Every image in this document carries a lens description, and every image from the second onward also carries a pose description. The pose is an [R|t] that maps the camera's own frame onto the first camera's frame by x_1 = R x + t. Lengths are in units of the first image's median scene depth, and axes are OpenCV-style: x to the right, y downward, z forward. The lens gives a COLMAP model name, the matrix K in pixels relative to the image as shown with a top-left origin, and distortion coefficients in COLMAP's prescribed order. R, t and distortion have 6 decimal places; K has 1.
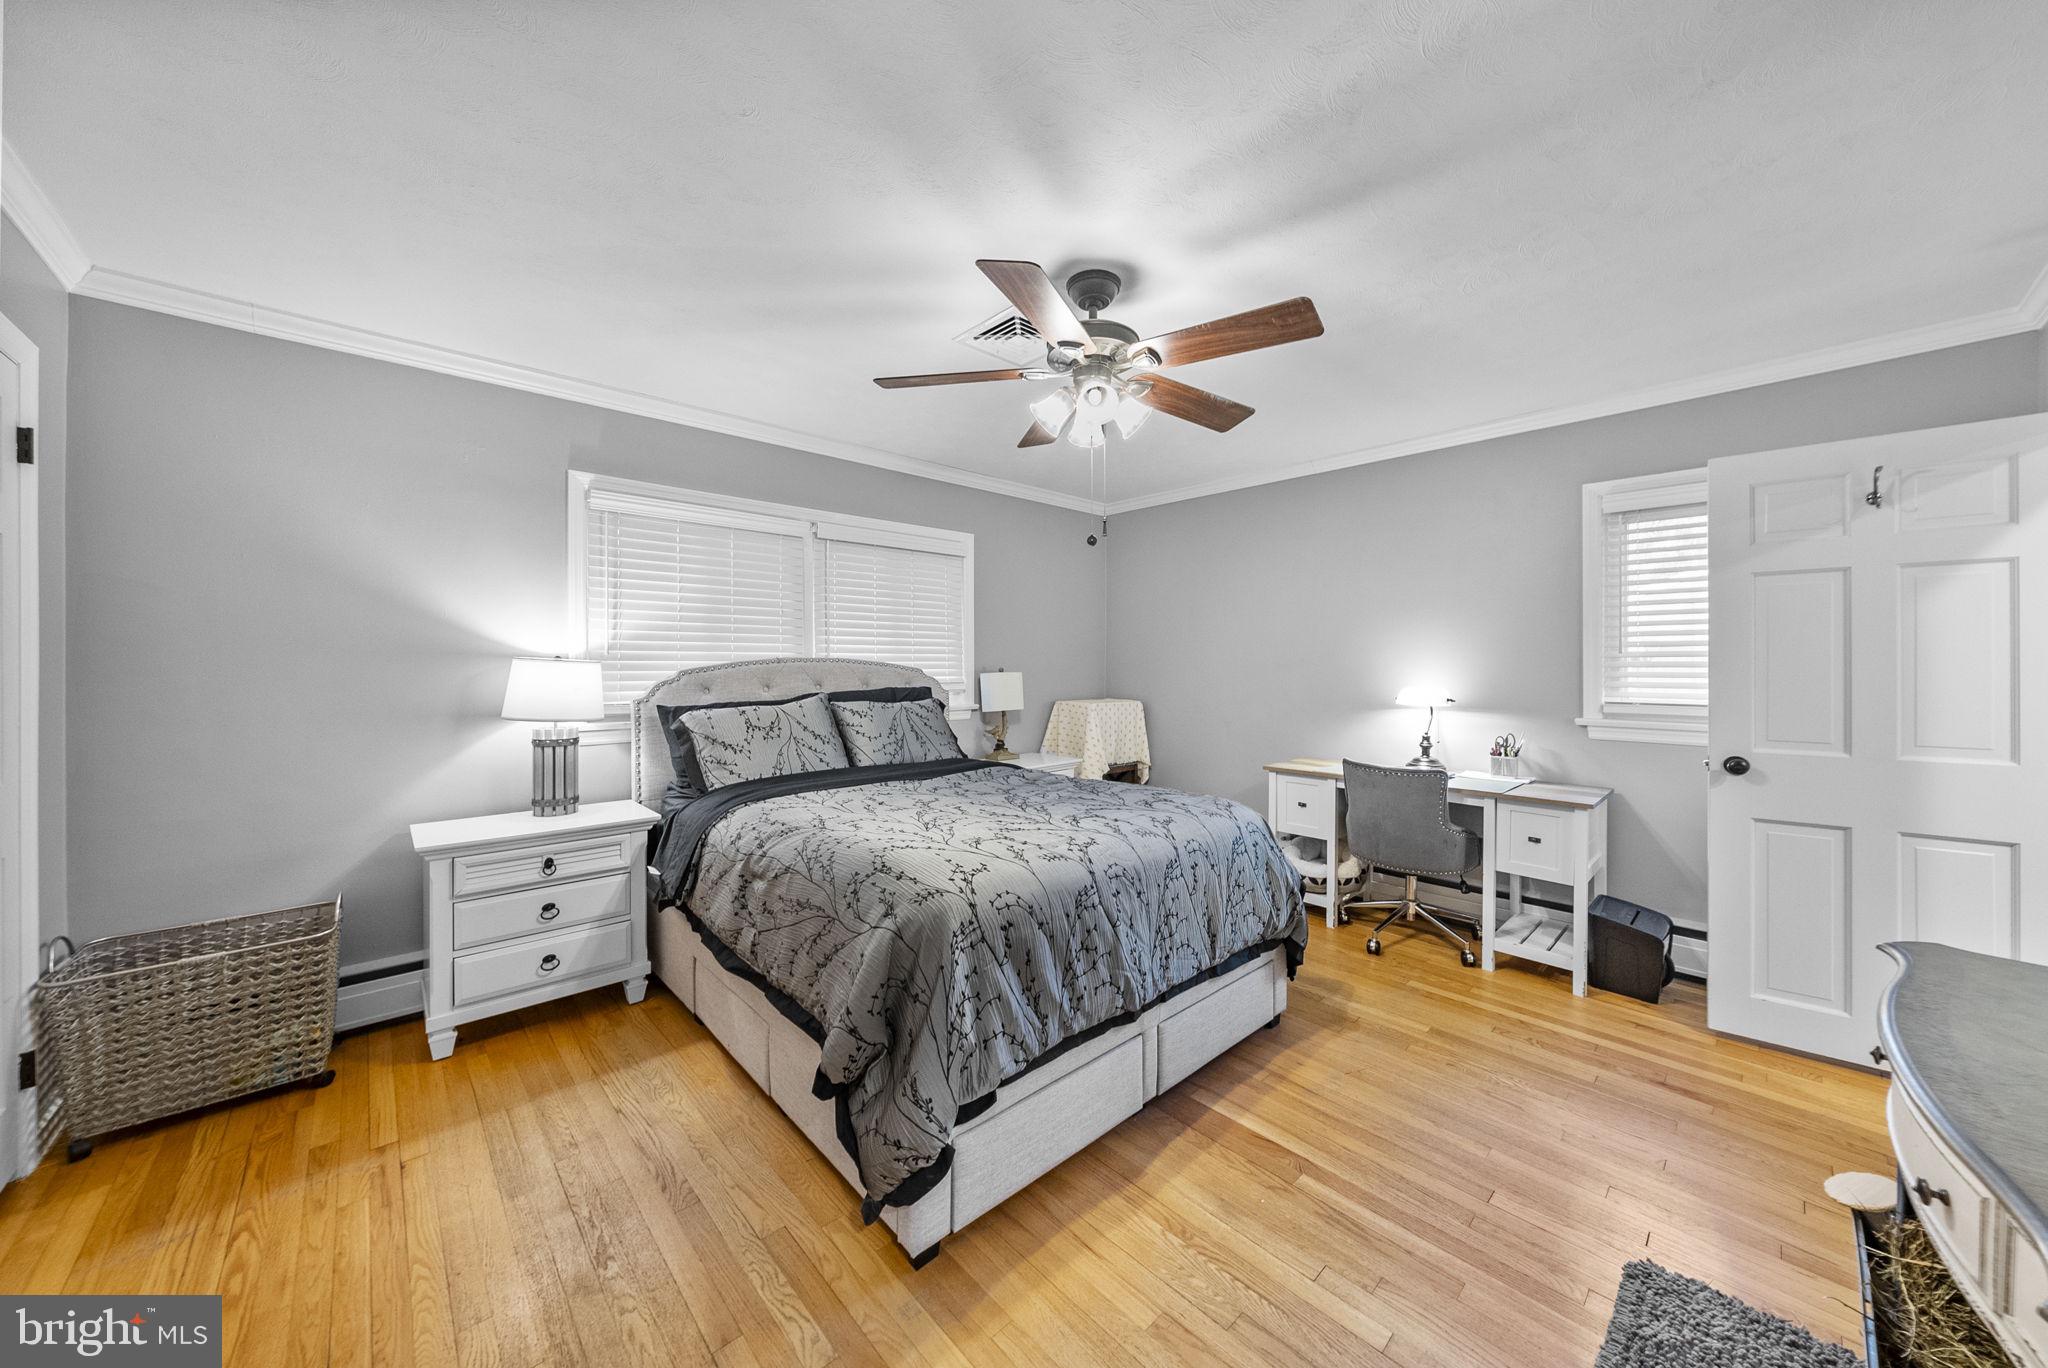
lens RADIAL K [[720.7, 0, 1027.1], [0, 720.7, 666.5], [0, 0, 1]] dist [-0.023480, 0.000042]
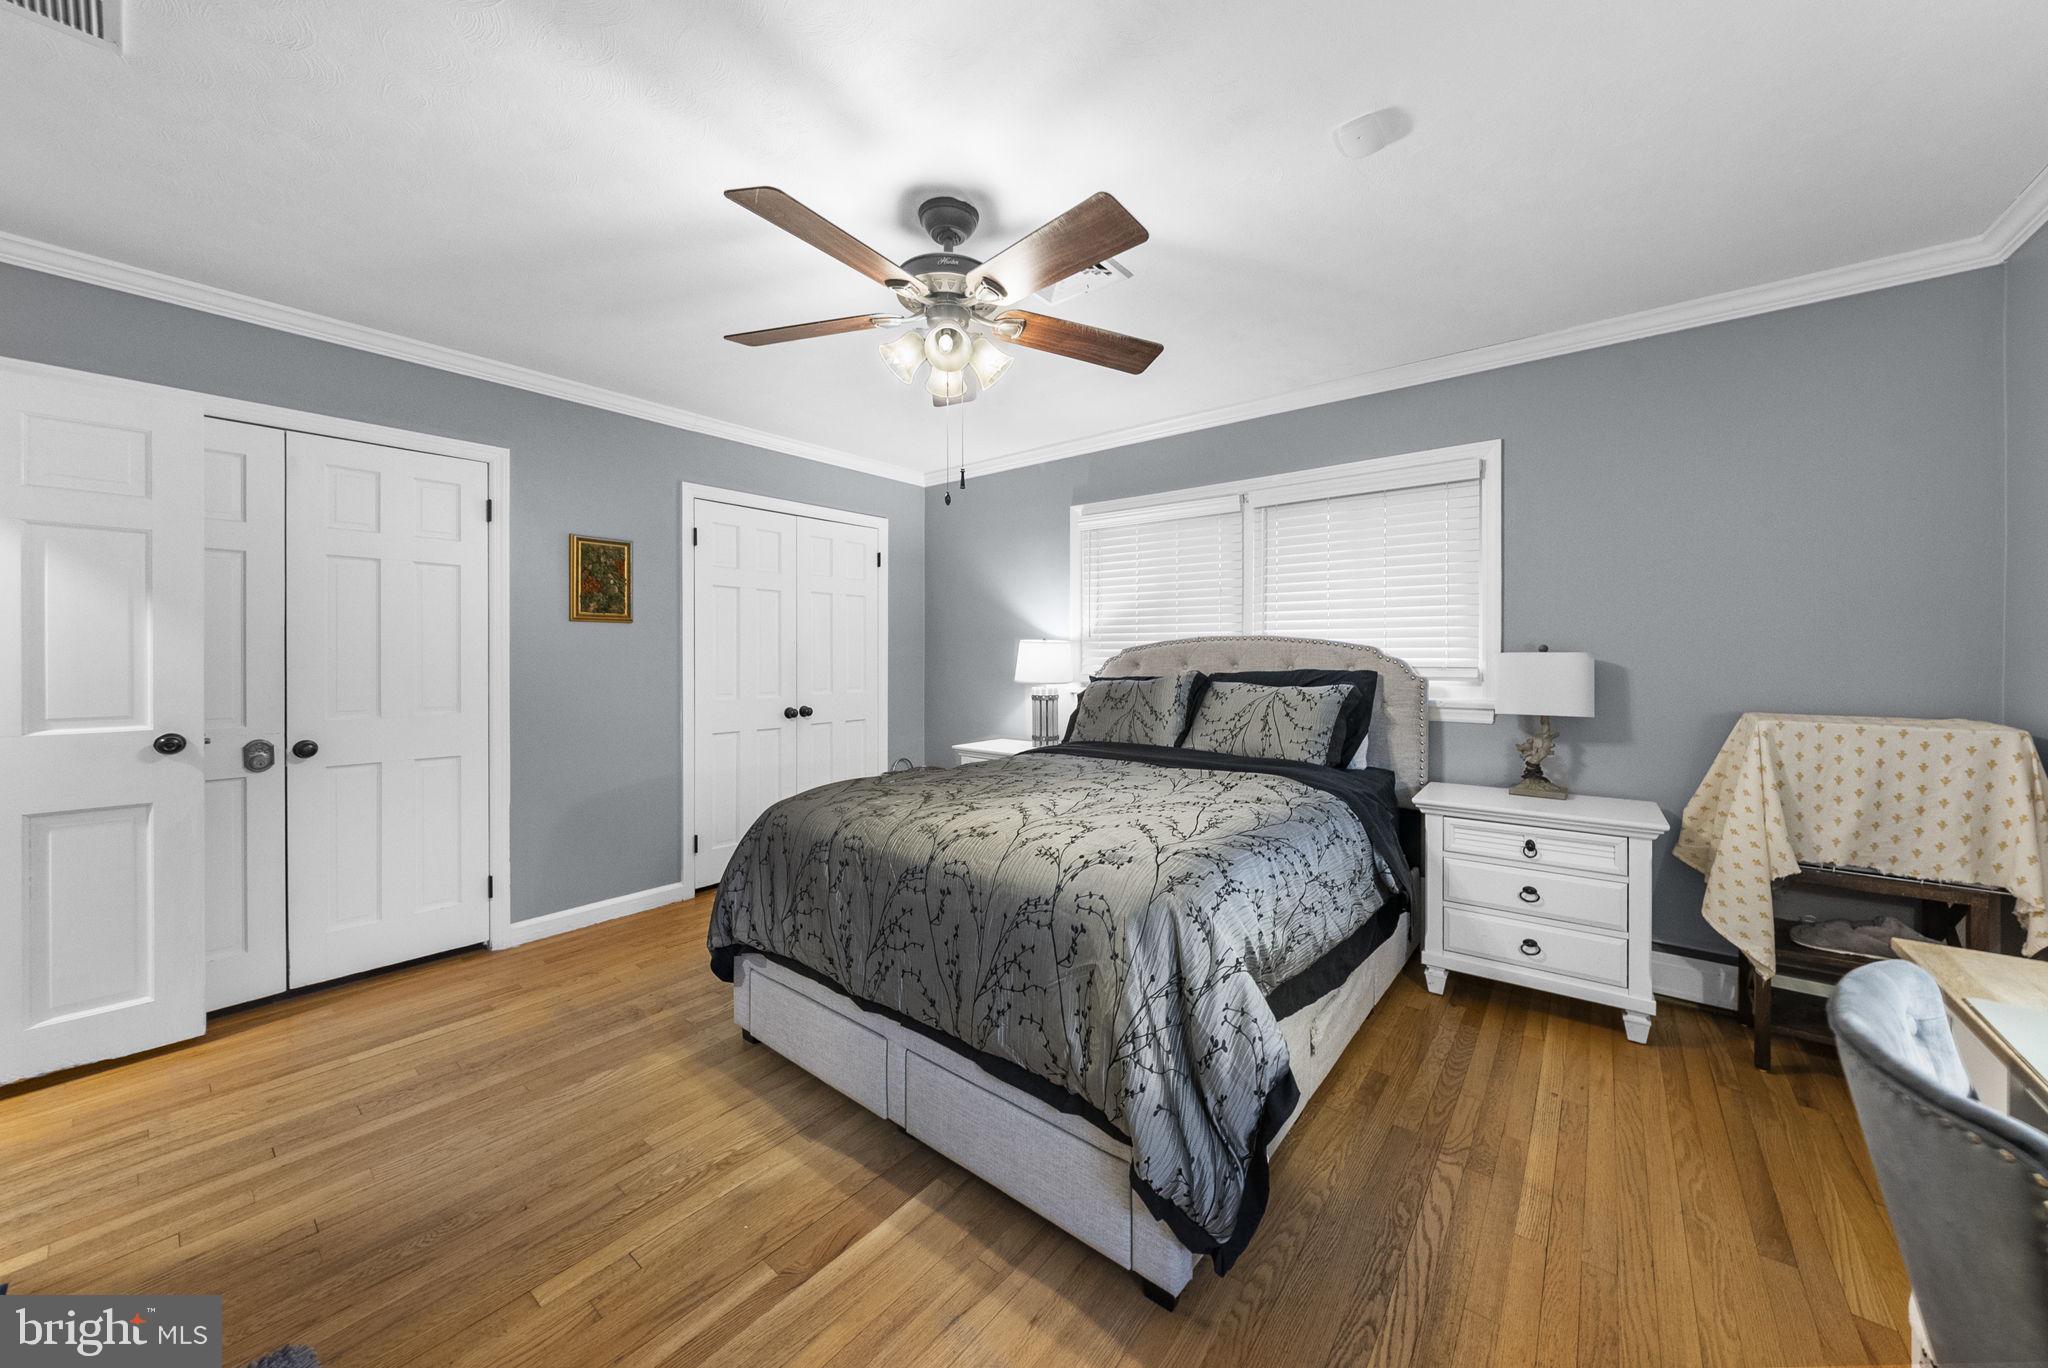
lens RADIAL K [[710.5, 0, 1027.9], [0, 710.5, 655.8], [0, 0, 1]] dist [-0.012870, -0.000133]
pose [[0.145685, 0.007491, -0.989303, 0.727334], [0.004649, 0.999955, 0.008256, 0.006943], [0.989320, -0.005802, 0.145643, 0.702521]]
